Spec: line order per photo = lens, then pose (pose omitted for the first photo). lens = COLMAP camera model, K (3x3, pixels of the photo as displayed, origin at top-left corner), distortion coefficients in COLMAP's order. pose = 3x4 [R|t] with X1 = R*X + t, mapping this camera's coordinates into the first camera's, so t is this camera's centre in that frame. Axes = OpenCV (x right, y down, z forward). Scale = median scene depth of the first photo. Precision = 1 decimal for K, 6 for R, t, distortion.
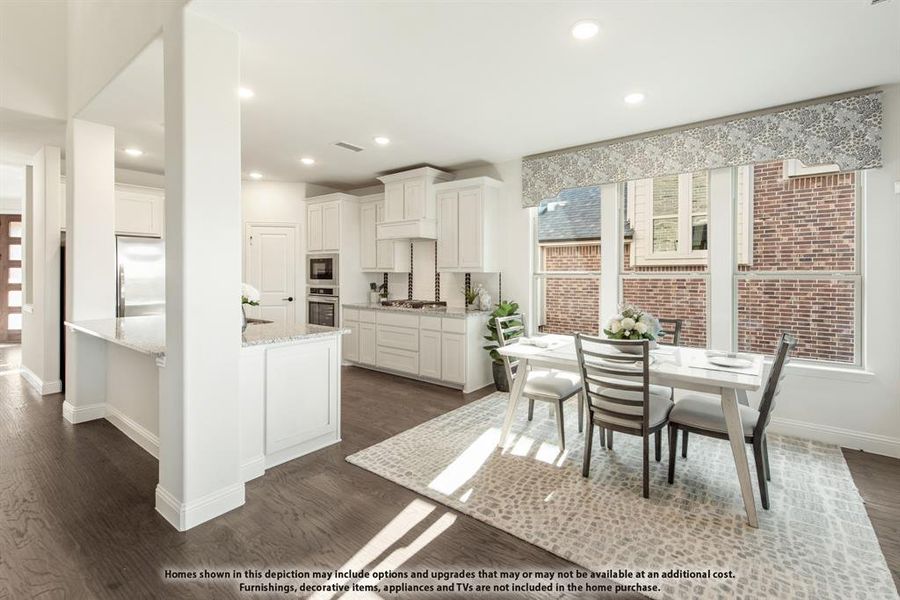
lens RADIAL K [[394.9, 0, 494.1], [0, 394.9, 276.4], [0, 0, 1]] dist [0.010411, -0.000044]
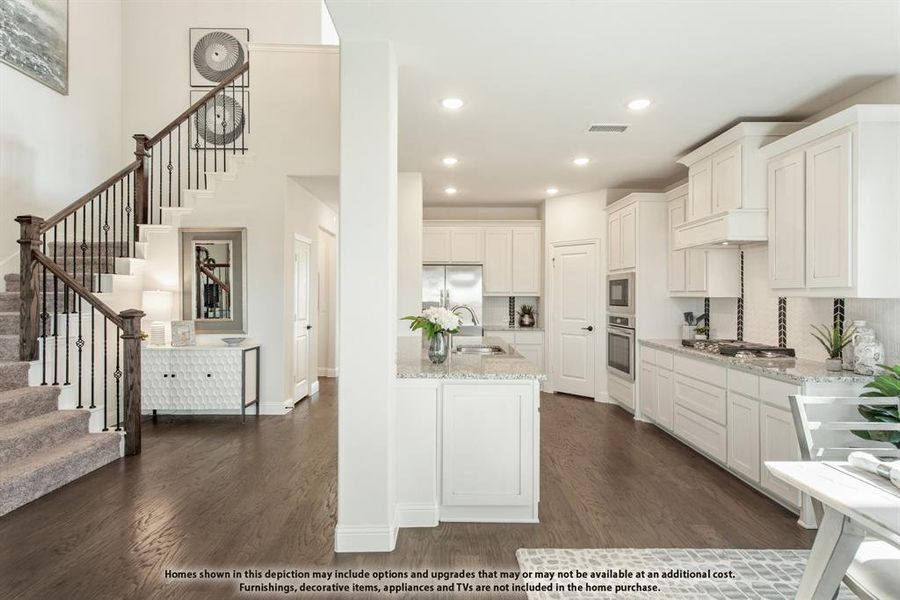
lens RADIAL K [[456.6, 0, 449.2], [0, 456.6, 294.8], [0, 0, 1]] dist [0.004238, -0.001140]
pose [[0.573281, -0.002382, -0.819356, 0.133016], [-0.009848, 0.999904, -0.009797, -0.002590], [0.819300, 0.013686, 0.573202, 0.214644]]
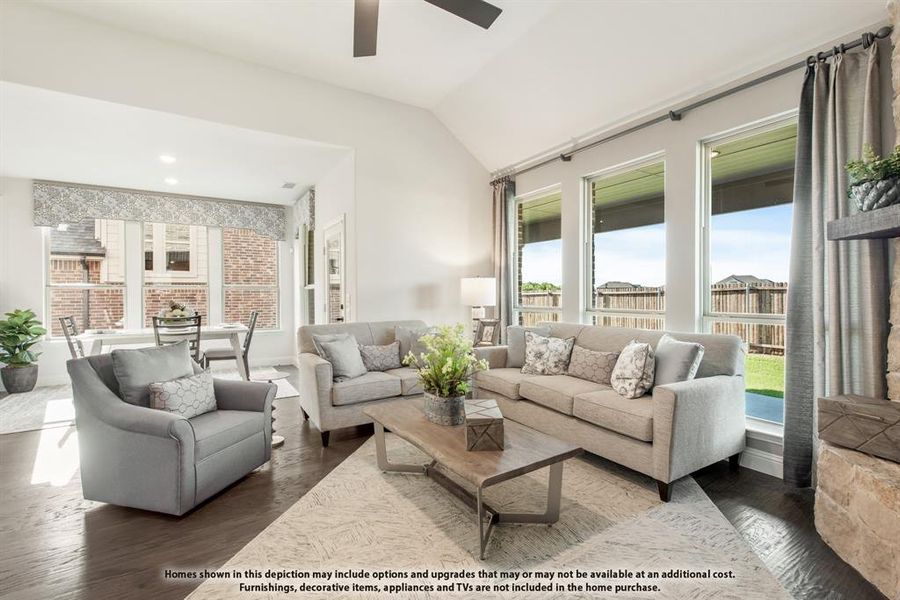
lens RADIAL K [[398.2, 0, 447.5], [0, 398.2, 297.6], [0, 0, 1]] dist [0.003299, 0.000129]
pose [[0.395625, -0.010001, 0.918358, -0.433523], [0.009850, 0.999929, 0.006646, 0.027979], [-0.918359, 0.006417, 0.395696, -0.431391]]
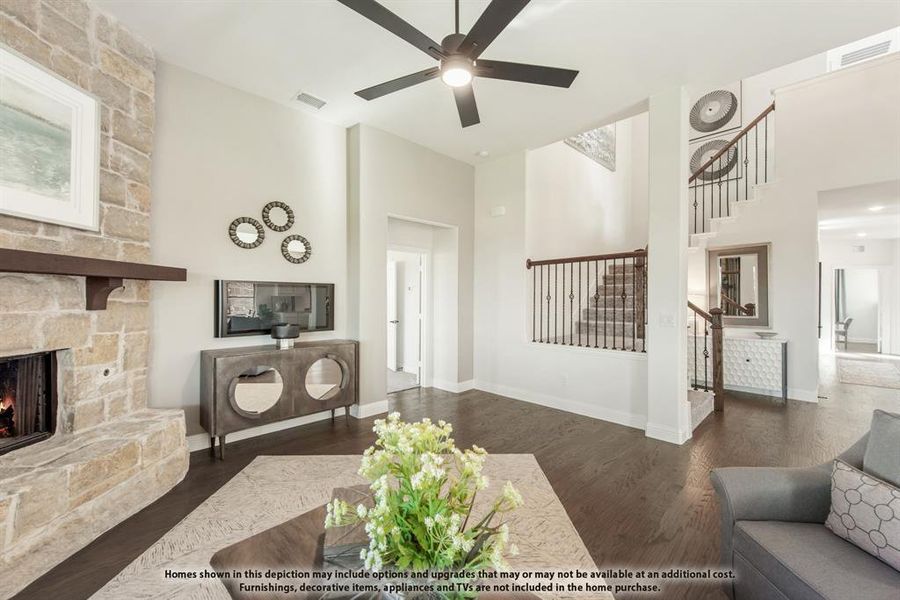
lens RADIAL K [[358.4, 0, 450.0], [0, 358.4, 300.0], [0, 0, 1]] dist [0.001041, -0.000560]
pose [[-0.192363, 0.003985, -0.981316, 0.155972], [-0.007981, 0.999952, 0.005625, 0.000604], [0.981291, 0.008914, -0.192322, -0.222285]]
